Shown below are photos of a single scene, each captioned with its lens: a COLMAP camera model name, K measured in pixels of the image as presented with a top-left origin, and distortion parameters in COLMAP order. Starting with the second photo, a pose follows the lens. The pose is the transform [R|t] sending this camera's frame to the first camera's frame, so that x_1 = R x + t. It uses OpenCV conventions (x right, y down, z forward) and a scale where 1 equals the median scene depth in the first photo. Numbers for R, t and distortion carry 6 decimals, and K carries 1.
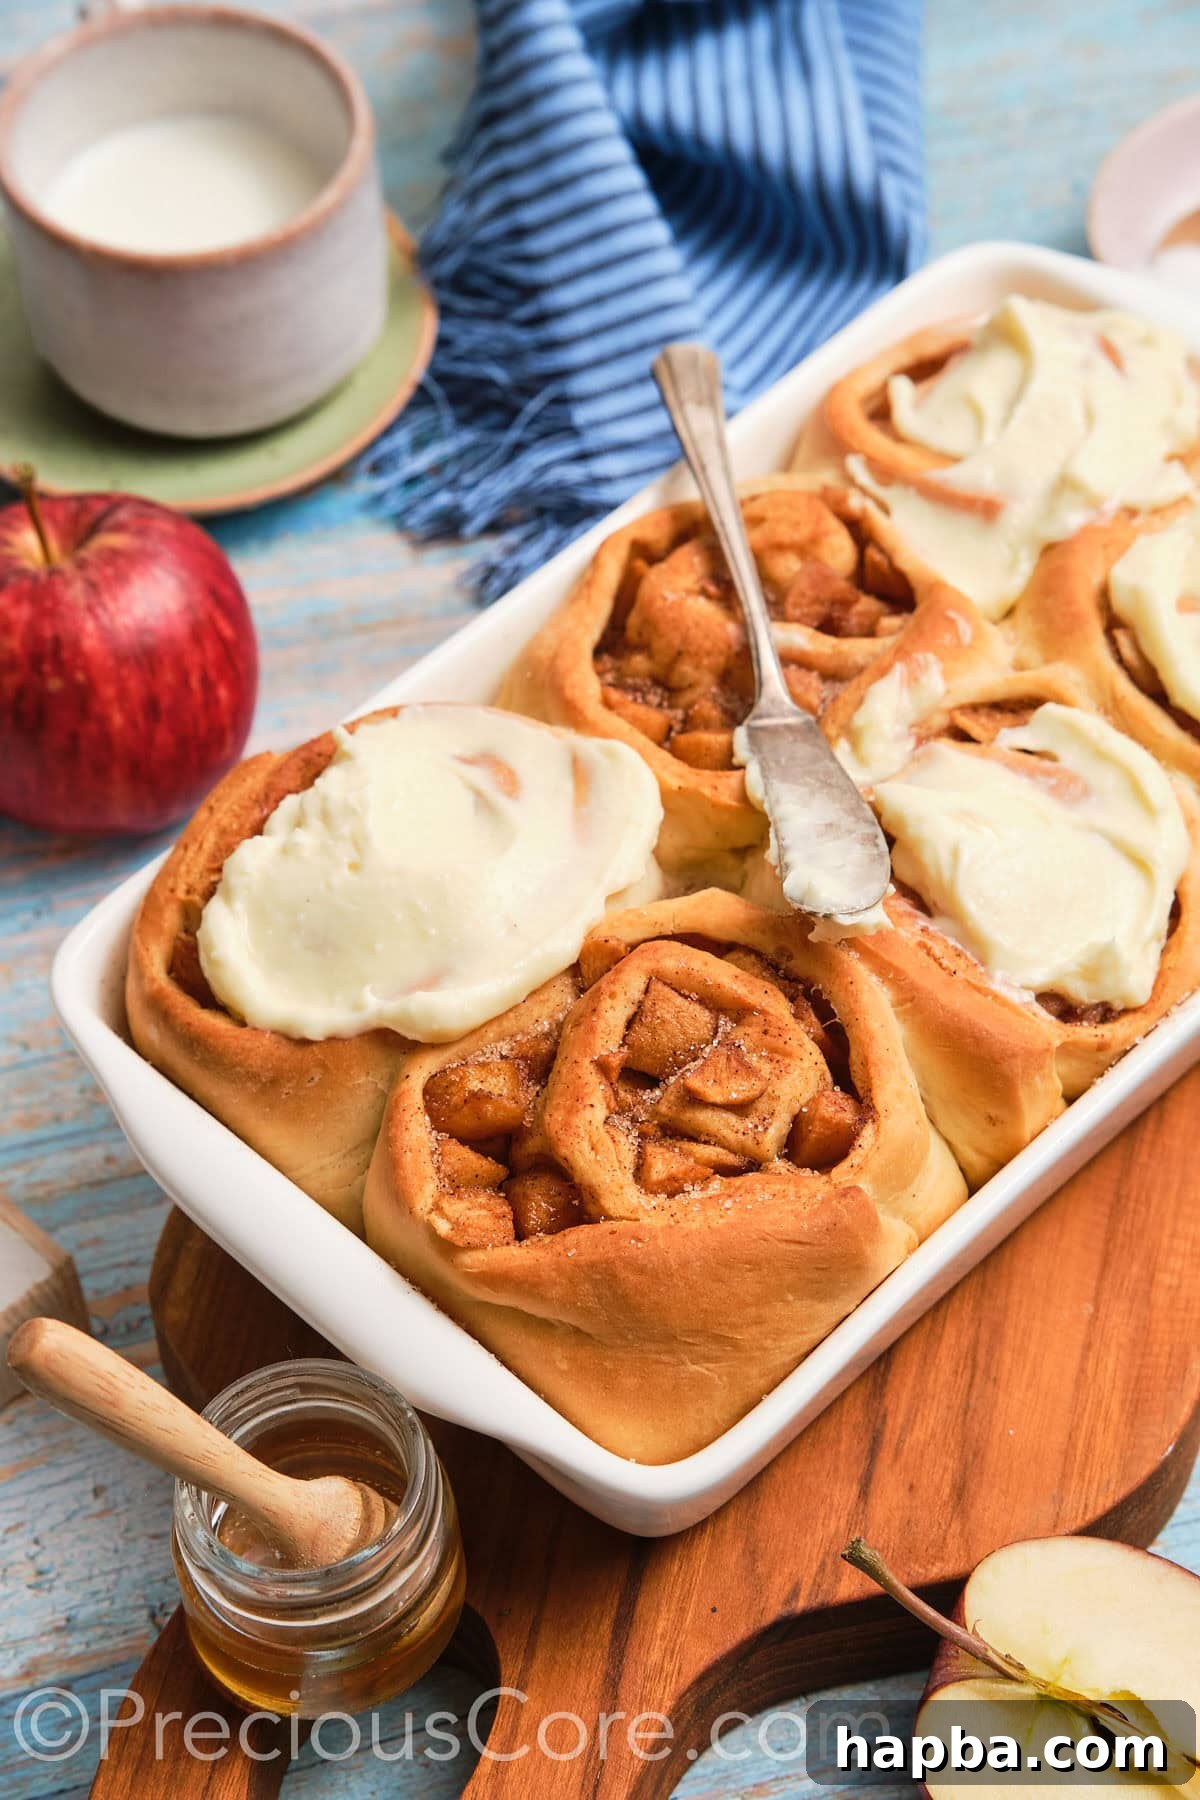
lens RADIAL K [[3851.4, 0, 563.3], [0, 3851.4, 906.6], [0, 0, 1]] dist [0.275923, 1.416071]
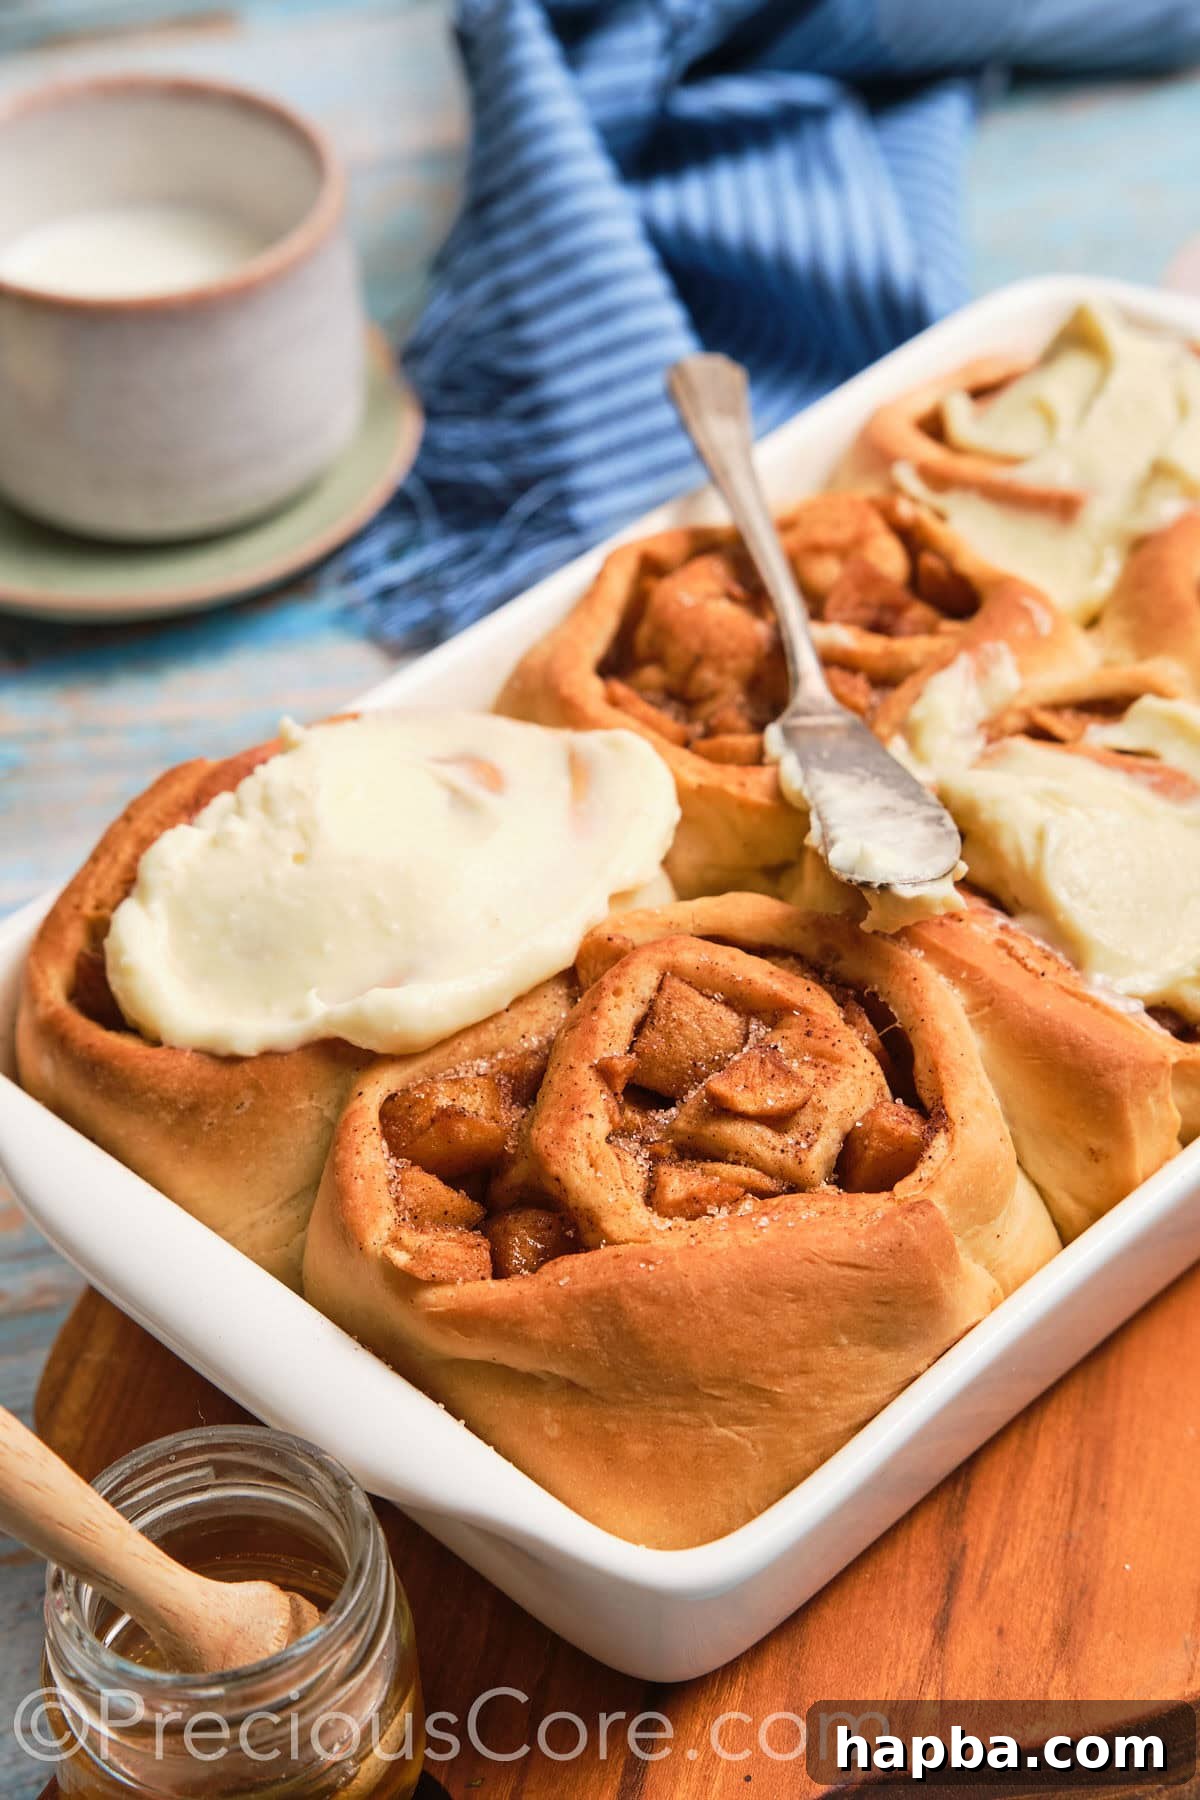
lens RADIAL K [[3851.4, 0, 563.3], [0, 3851.4, 906.6], [0, 0, 1]] dist [0.275923, 1.416071]
pose [[0.999988, 0.004345, -0.002355, 0.003313], [-0.004700, 0.983403, -0.181376, 0.149154], [0.001528, 0.181385, 0.983411, 0.204712]]
